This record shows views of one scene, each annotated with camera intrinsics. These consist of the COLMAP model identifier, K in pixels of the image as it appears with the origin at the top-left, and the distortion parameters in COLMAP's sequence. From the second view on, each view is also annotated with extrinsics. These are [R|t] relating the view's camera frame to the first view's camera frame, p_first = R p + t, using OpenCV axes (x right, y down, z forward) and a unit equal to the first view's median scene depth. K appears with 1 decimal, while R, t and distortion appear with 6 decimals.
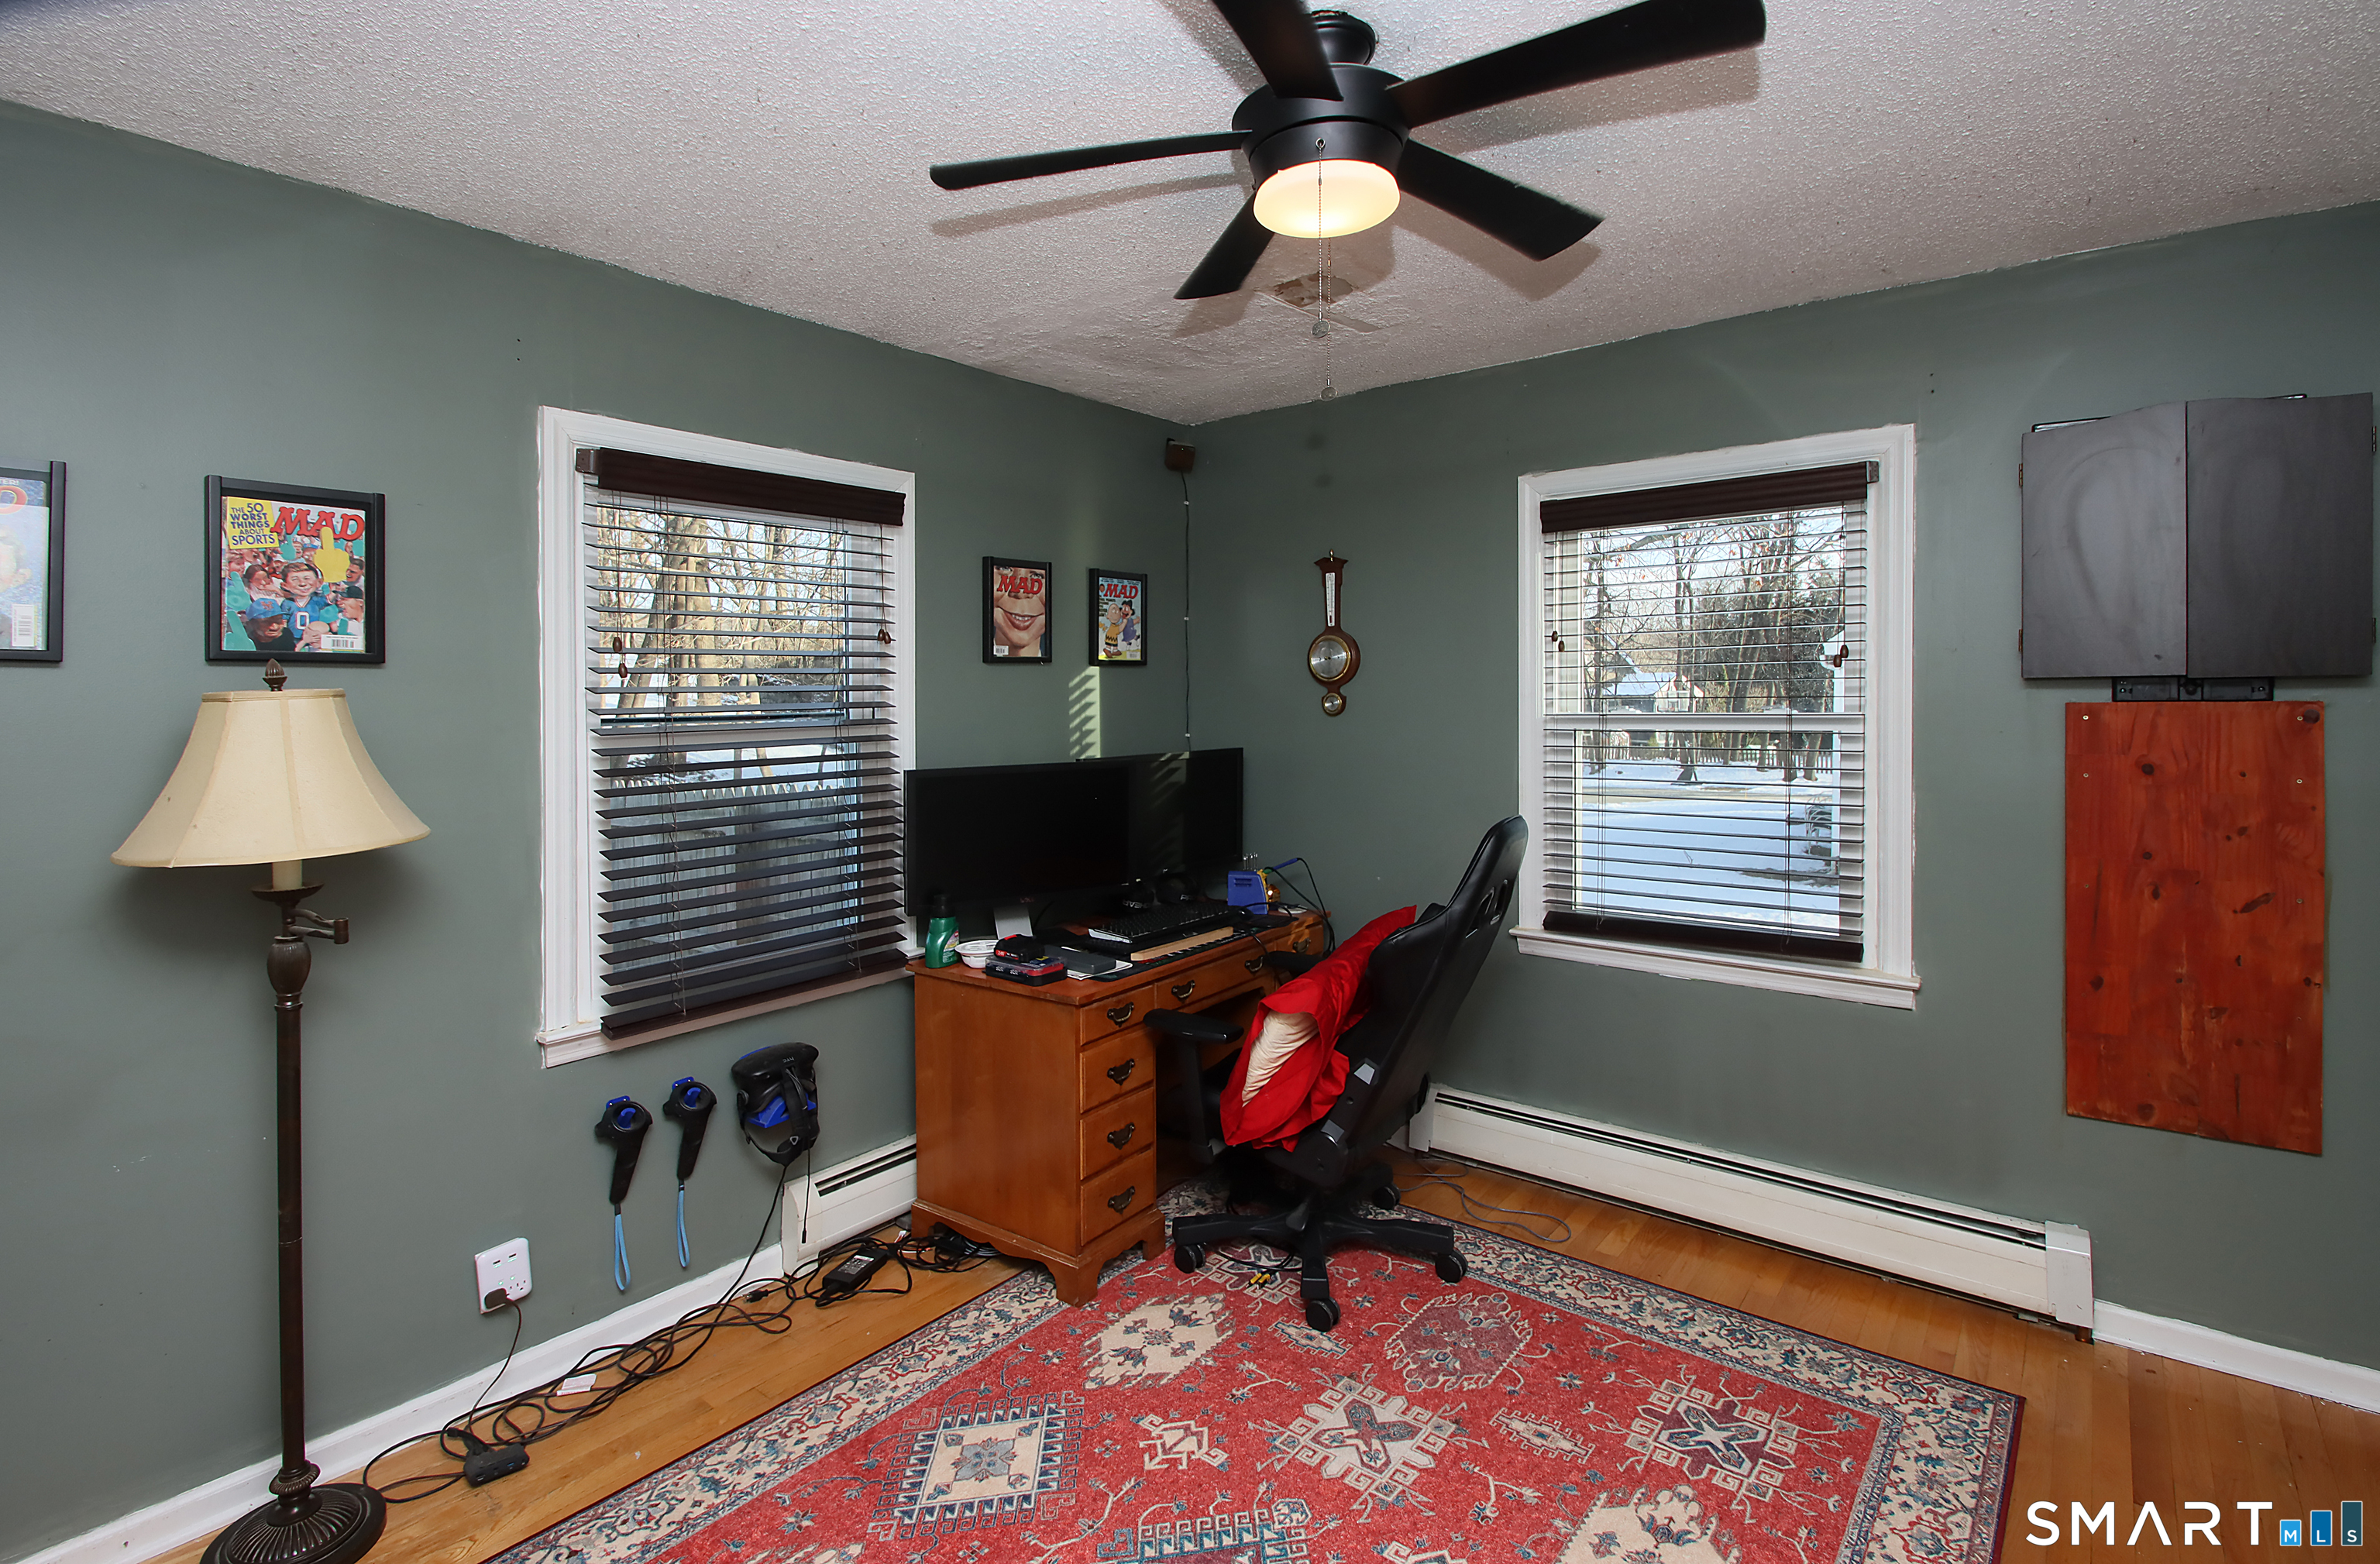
lens RADIAL K [[1099.2, 0, 1189.2], [0, 1099.2, 706.1], [0, 0, 1]] dist [-0.014425, -0.000470]
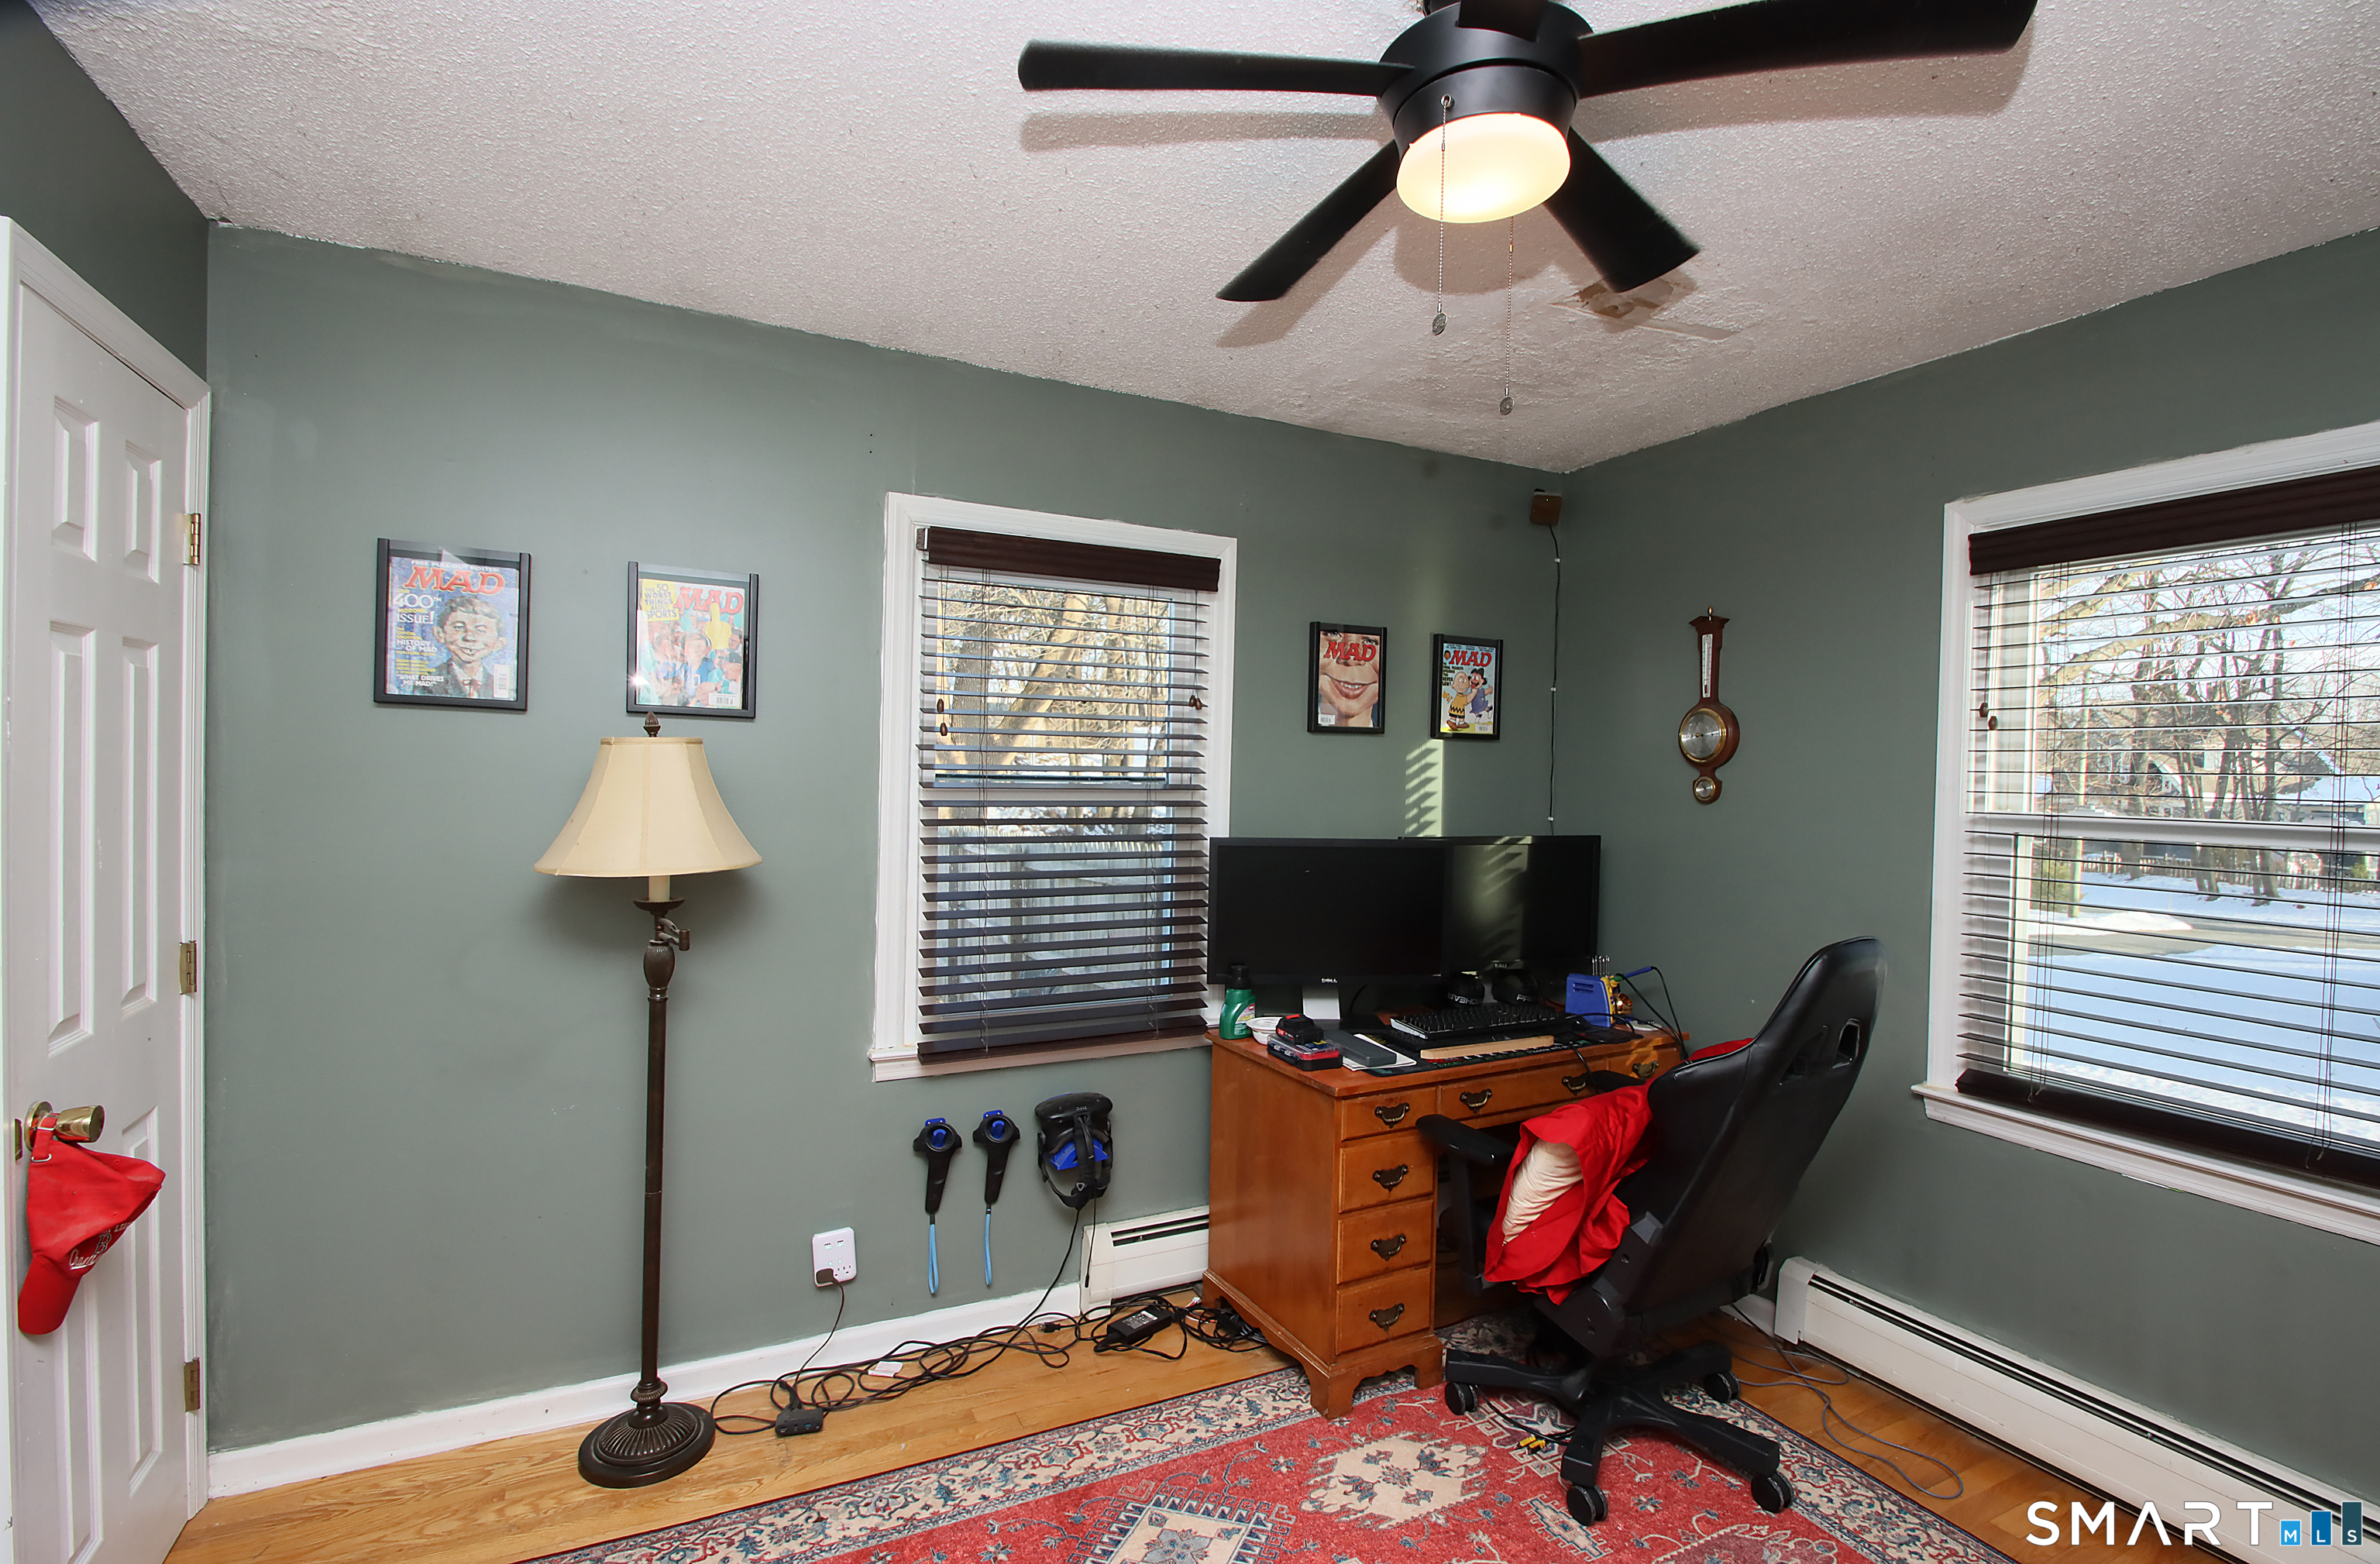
lens RADIAL K [[1108.9, 0, 1190.0], [0, 1108.9, 782.0], [0, 0, 1]] dist [-0.000809, -0.017339]
pose [[0.912998, 0.038504, -0.406143, 0.152227], [-0.039205, 0.999209, 0.006597, 0.003071], [0.406076, 0.009900, 0.913786, 0.081679]]
